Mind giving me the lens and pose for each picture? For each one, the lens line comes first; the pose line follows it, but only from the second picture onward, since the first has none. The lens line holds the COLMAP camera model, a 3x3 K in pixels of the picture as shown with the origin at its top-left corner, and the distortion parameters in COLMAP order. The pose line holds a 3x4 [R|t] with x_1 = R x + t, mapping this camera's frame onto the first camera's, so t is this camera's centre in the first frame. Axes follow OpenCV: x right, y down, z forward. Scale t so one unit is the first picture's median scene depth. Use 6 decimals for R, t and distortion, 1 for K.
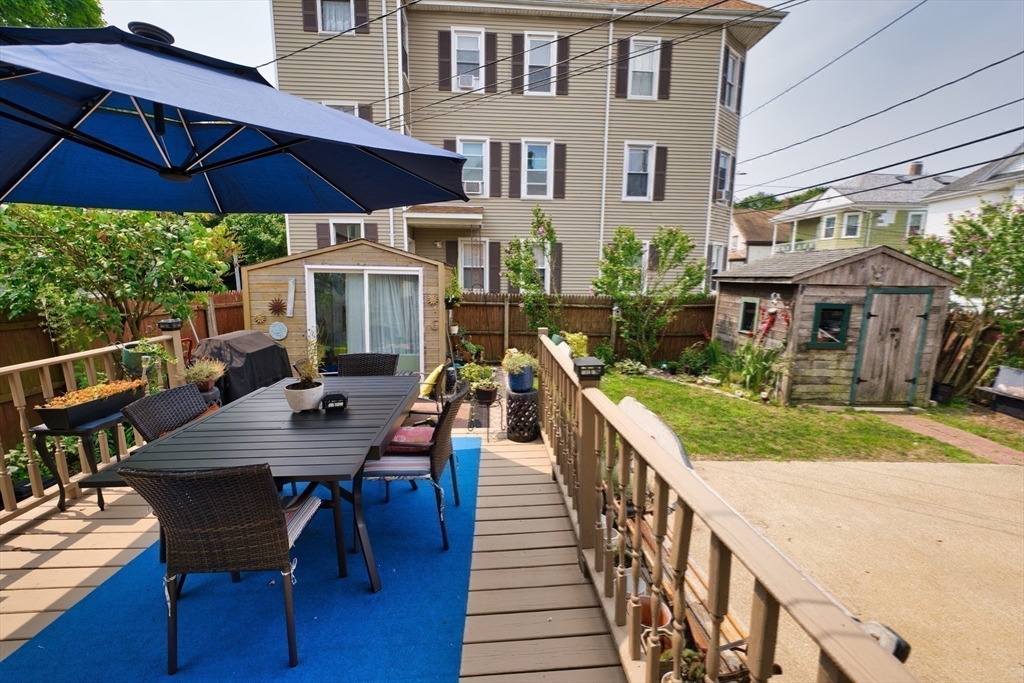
lens RADIAL K [[424.8, 0, 515.4], [0, 424.8, 339.1], [0, 0, 1]] dist [-0.006086, 0.001778]
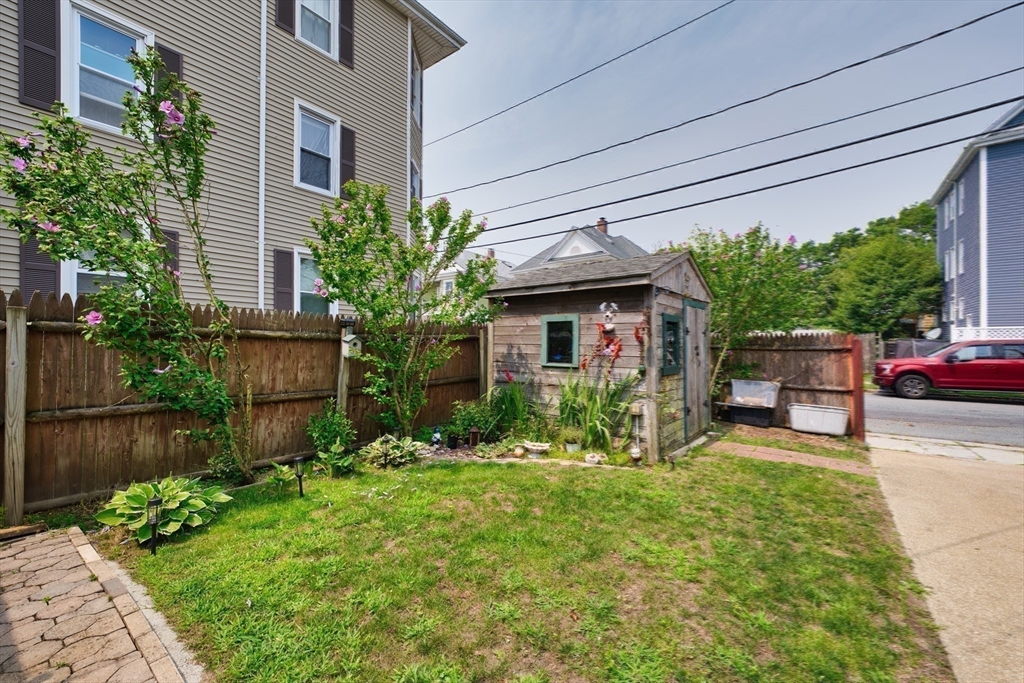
lens RADIAL K [[424.8, 0, 516.8], [0, 424.8, 340.2], [0, 0, 1]] dist [-0.006086, 0.001778]
pose [[0.653563, -0.005117, 0.756855, -0.016602], [0.117982, 0.988442, -0.095198, 0.001529], [-0.747620, 0.151513, 0.646613, 0.555895]]
